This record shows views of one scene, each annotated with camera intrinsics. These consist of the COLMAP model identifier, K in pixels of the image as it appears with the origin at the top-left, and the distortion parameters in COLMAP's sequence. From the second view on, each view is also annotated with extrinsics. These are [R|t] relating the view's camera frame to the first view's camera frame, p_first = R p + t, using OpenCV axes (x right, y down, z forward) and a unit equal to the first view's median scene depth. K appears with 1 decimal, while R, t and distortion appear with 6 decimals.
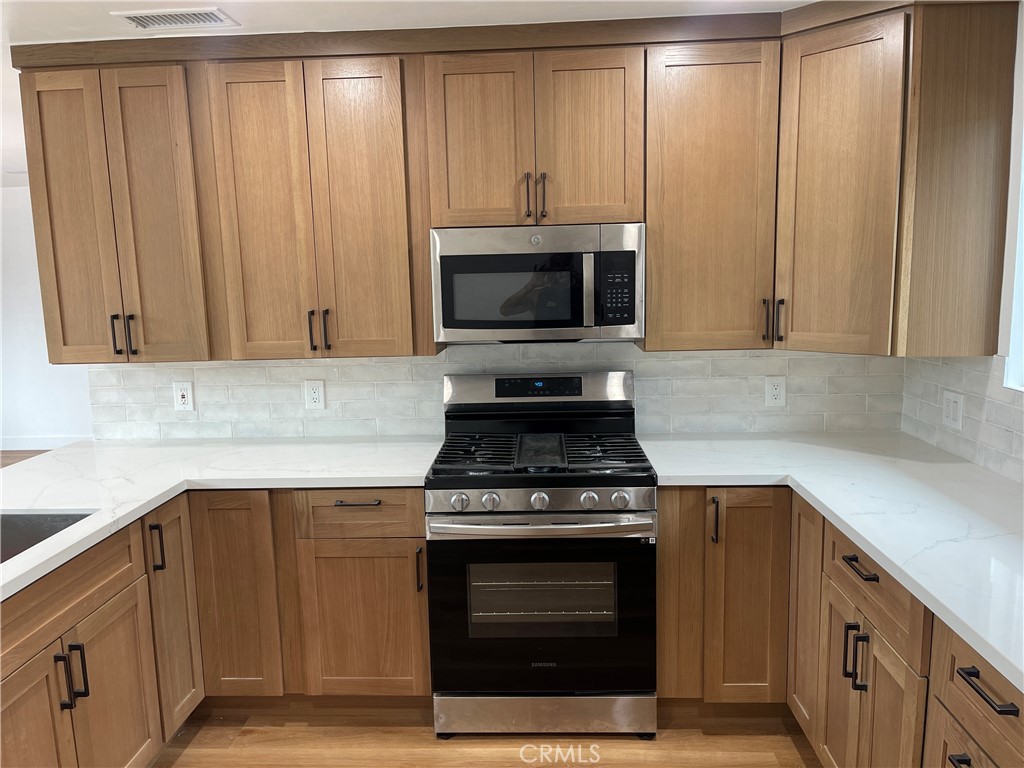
lens RADIAL K [[776.3, 0, 509.5], [0, 776.3, 385.7], [0, 0, 1]] dist [0.060581, -0.075943]
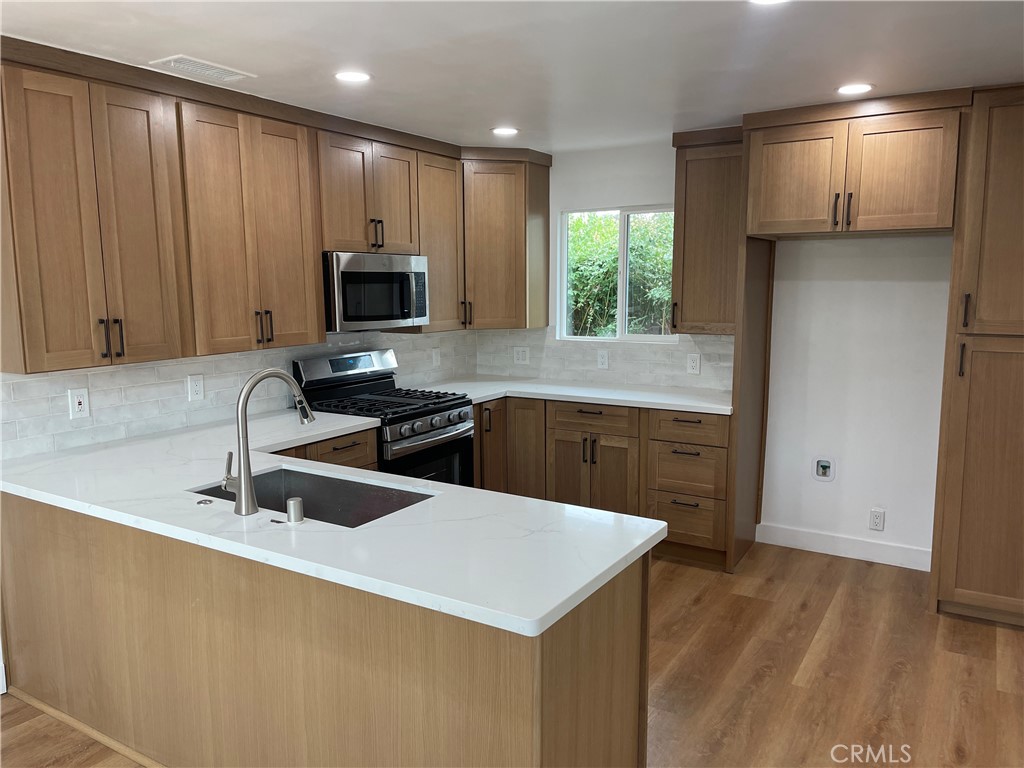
lens RADIAL K [[776.3, 0, 512.5], [0, 776.3, 387.6], [0, 0, 1]] dist [0.060581, -0.075943]
pose [[0.480955, -0.099625, 0.871066, -1.176349], [0.122295, 0.991433, 0.045867, 0.017631], [-0.868174, 0.084467, 0.489019, 0.039907]]
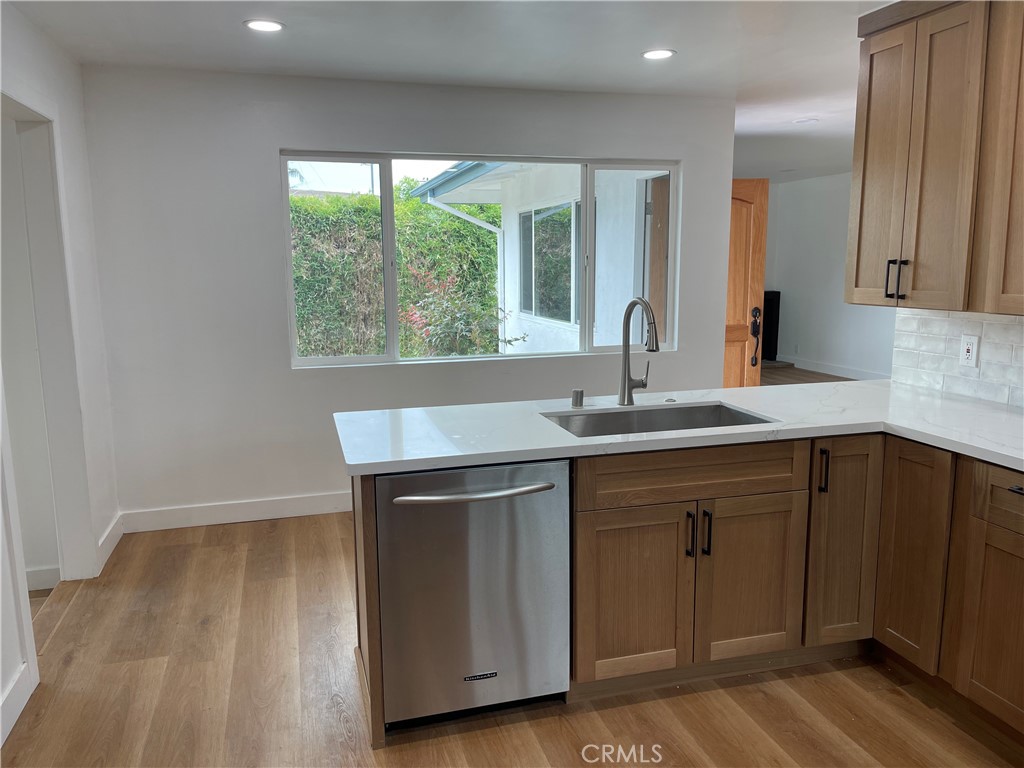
lens RADIAL K [[776.3, 0, 511.3], [0, 776.3, 380.9], [0, 0, 1]] dist [0.060581, -0.075943]
pose [[0.328733, 0.169326, -0.929119, 0.337027], [-0.137525, 0.981892, 0.130286, 0.001853], [0.934356, 0.084948, 0.346067, 0.179945]]
